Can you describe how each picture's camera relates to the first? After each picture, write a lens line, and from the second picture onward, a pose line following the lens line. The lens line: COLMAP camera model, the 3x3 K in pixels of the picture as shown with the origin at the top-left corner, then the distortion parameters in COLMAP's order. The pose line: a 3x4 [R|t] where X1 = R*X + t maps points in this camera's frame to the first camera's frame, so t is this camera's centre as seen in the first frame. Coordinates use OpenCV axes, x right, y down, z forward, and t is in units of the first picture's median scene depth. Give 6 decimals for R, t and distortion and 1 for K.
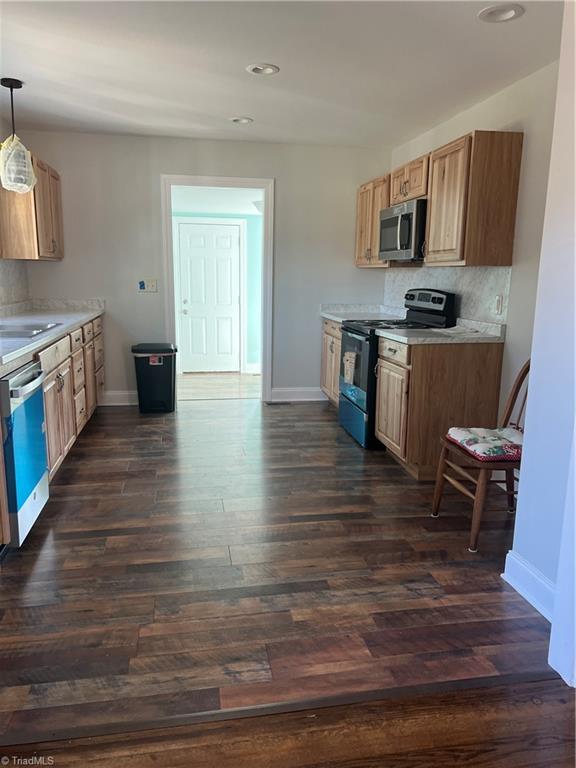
lens RADIAL K [[583.1, 0, 287.3], [0, 583.1, 383.0], [0, 0, 1]] dist [0.054159, -0.039113]
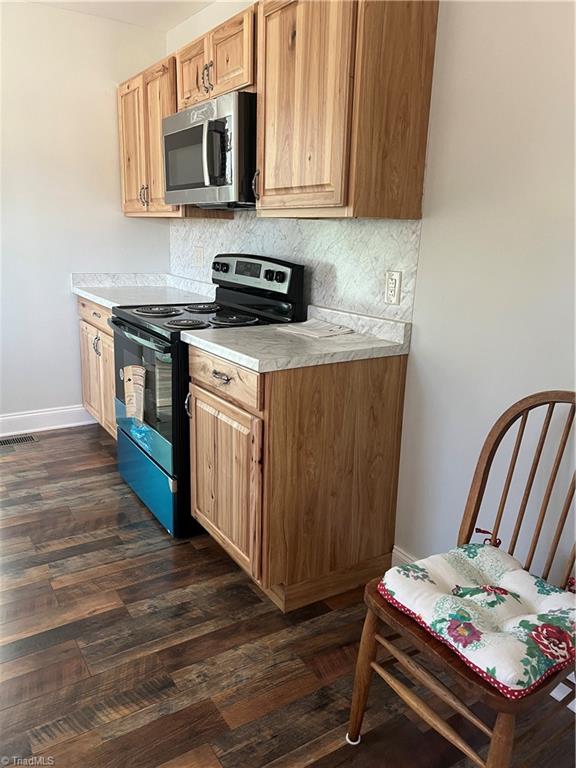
lens RADIAL K [[583.1, 0, 286.7], [0, 583.1, 389.0], [0, 0, 1]] dist [0.054159, -0.039113]
pose [[0.922006, -0.083075, 0.378157, 0.030489], [0.050800, 0.994223, 0.094556, -0.085591], [-0.383828, -0.067971, 0.920900, 0.455003]]
